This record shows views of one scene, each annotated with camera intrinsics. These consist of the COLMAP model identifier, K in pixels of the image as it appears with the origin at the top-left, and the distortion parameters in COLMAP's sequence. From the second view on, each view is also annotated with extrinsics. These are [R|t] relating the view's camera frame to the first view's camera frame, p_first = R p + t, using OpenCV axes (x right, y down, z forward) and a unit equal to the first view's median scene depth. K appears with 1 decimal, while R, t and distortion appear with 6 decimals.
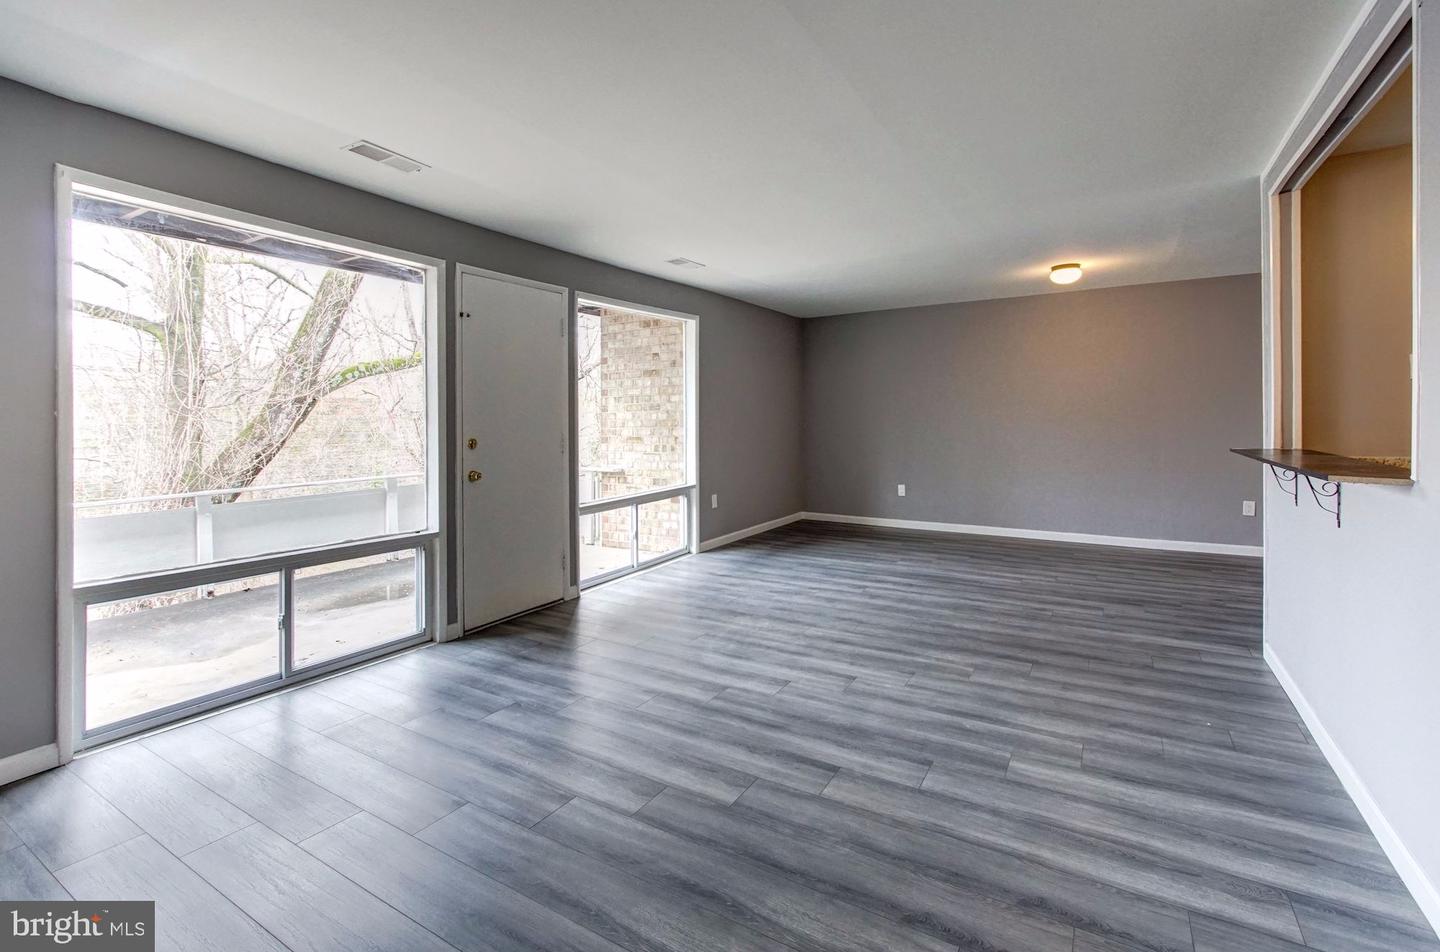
lens RADIAL K [[651.7, 0, 712.1], [0, 651.7, 469.7], [0, 0, 1]] dist [-0.004792, 0.000560]
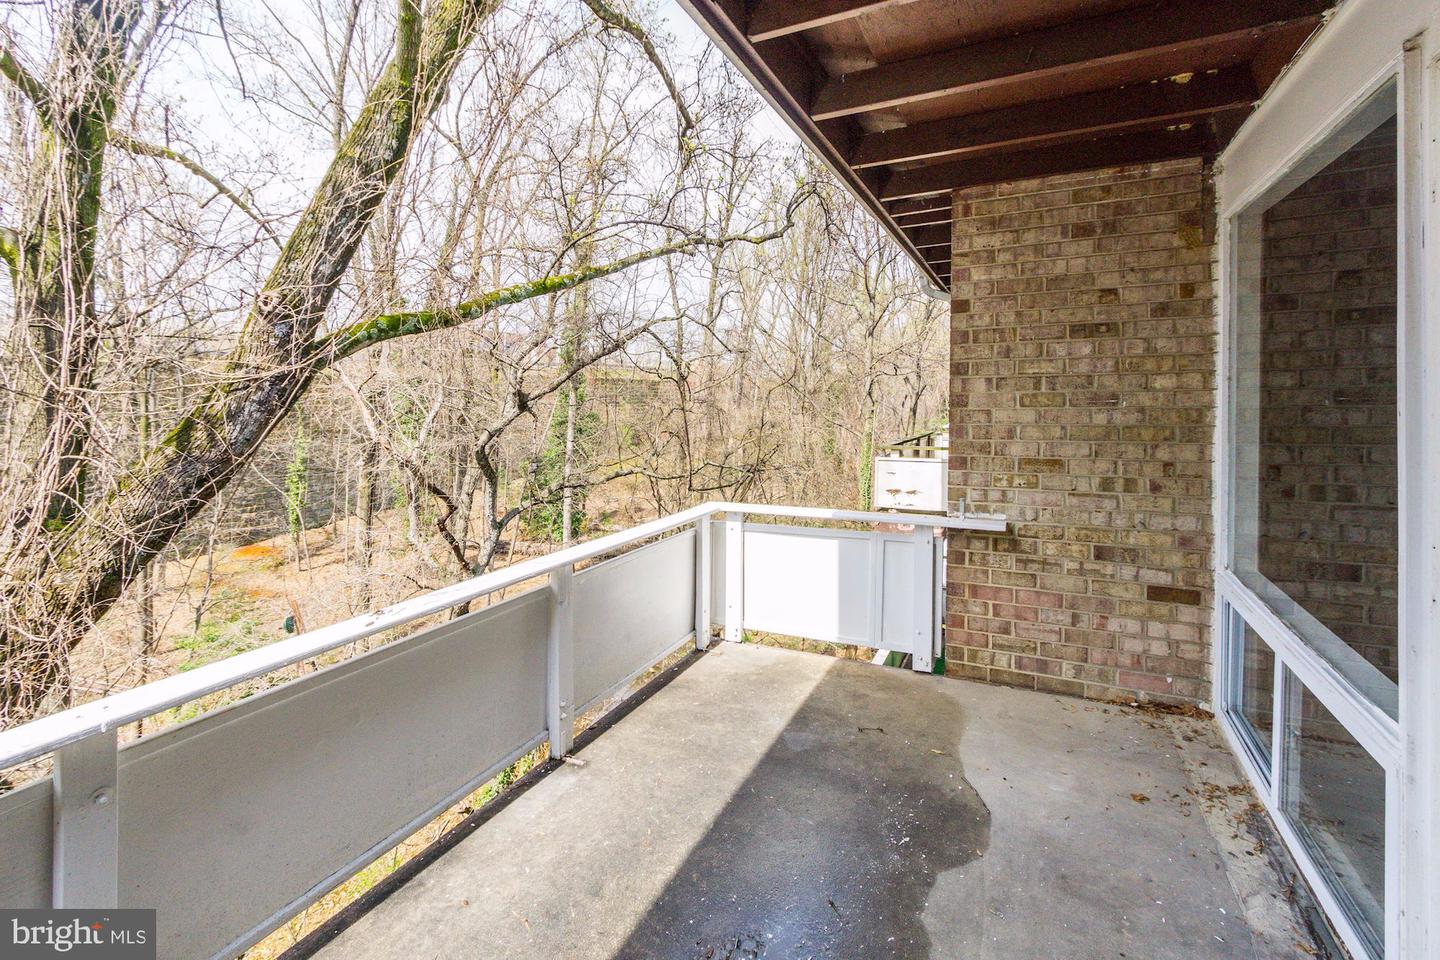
lens RADIAL K [[651.7, 0, 697.7], [0, 651.7, 412.7], [0, 0, 1]] dist [-0.004792, 0.000560]
pose [[0.995637, 0.002651, 0.093269, -0.426233], [0.002209, 0.998647, -0.051964, -0.060723], [-0.093281, 0.051943, 0.994284, 0.538336]]
